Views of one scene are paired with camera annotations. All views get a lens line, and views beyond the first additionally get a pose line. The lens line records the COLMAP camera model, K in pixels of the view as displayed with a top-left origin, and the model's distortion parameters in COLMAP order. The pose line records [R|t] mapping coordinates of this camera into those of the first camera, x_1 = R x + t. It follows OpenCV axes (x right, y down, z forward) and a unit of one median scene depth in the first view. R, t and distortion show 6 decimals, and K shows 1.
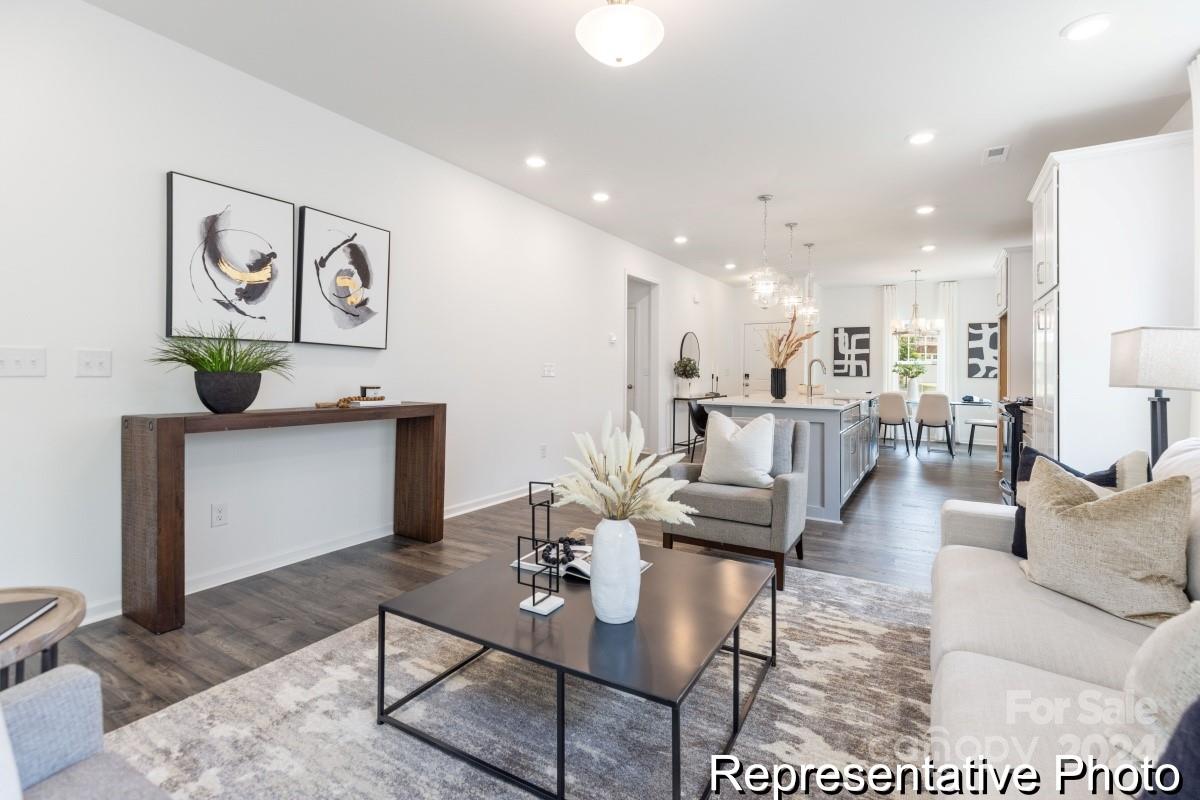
lens RADIAL K [[547.8, 0, 588.5], [0, 547.8, 366.1], [0, 0, 1]] dist [0.005542, -0.003538]
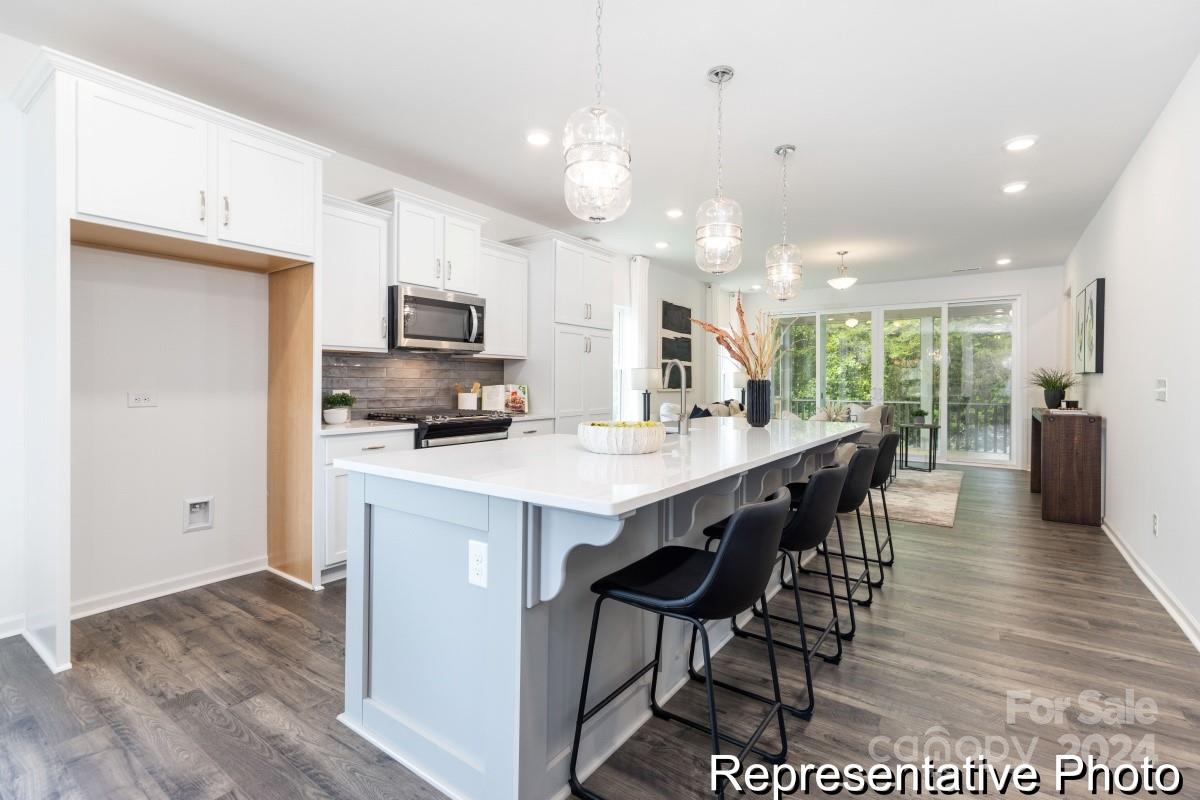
lens RADIAL K [[547.8, 0, 604.6], [0, 547.8, 382.1], [0, 0, 1]] dist [0.005542, -0.003538]
pose [[-0.998692, -0.015534, 0.048713, 0.315701], [-0.016088, 0.999810, -0.011006, 0.010208], [-0.048533, -0.011775, -0.998752, 1.052671]]
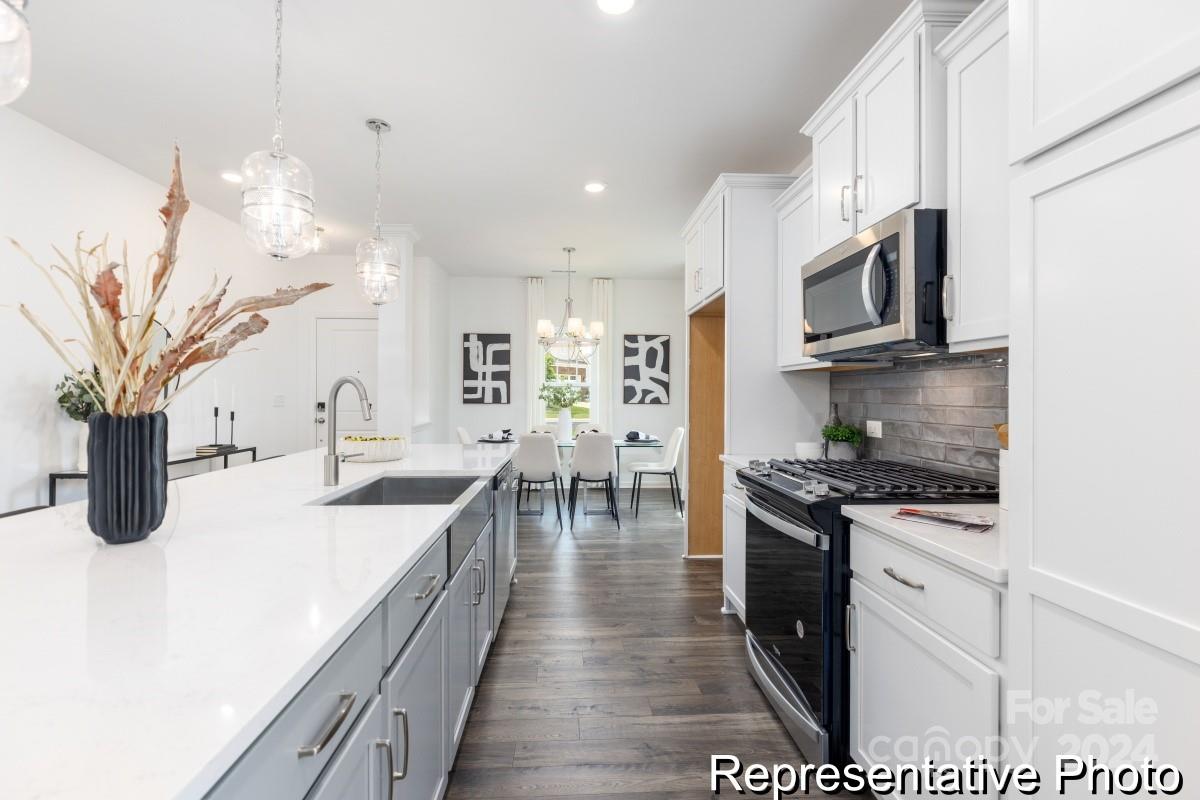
lens RADIAL K [[547.8, 0, 597.9], [0, 547.8, 394.1], [0, 0, 1]] dist [0.005542, -0.003538]
pose [[0.815266, -0.008037, 0.579031, 0.237377], [-0.001138, 0.999880, 0.015481, -0.005480], [-0.579086, -0.013281, 0.815158, 0.434946]]
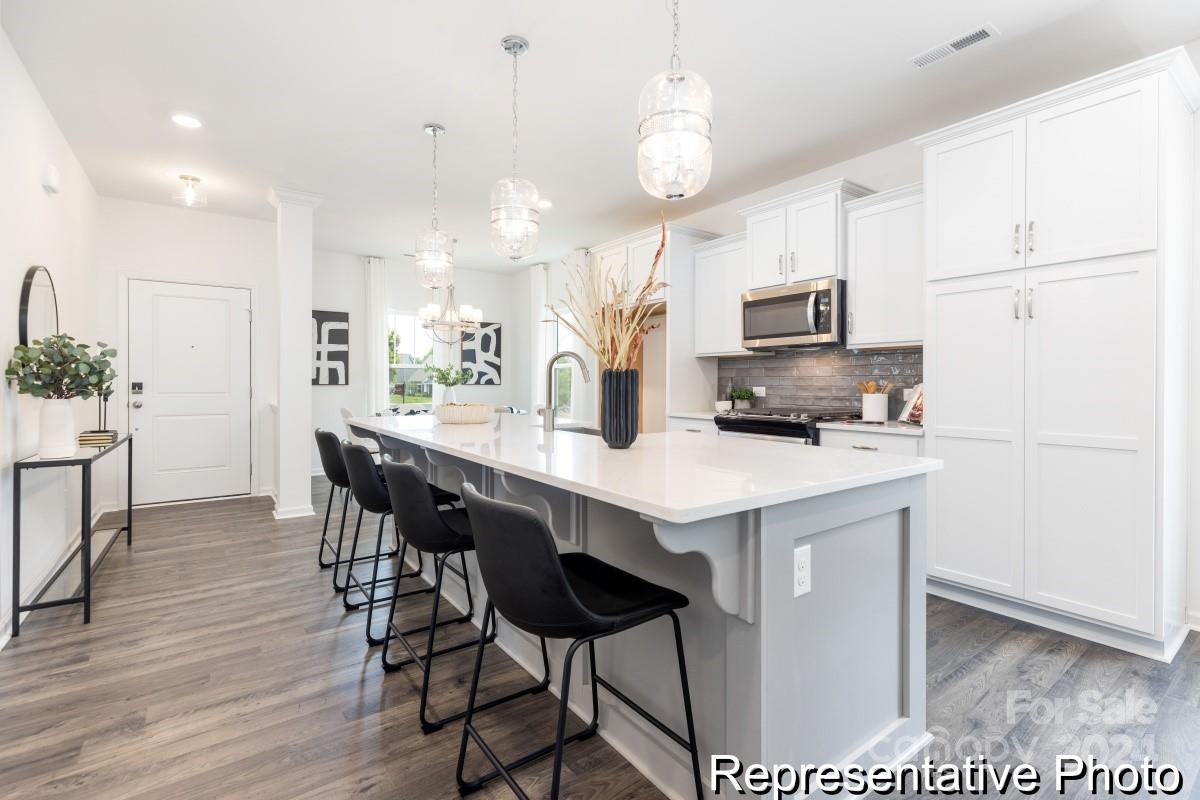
lens RADIAL K [[547.8, 0, 603.2], [0, 547.8, 385.2], [0, 0, 1]] dist [0.005542, -0.003538]
pose [[0.367086, -0.014301, 0.930077, -0.013698], [-0.008866, 0.999783, 0.018872, 0.004389], [-0.930145, -0.015173, 0.366880, 0.547828]]
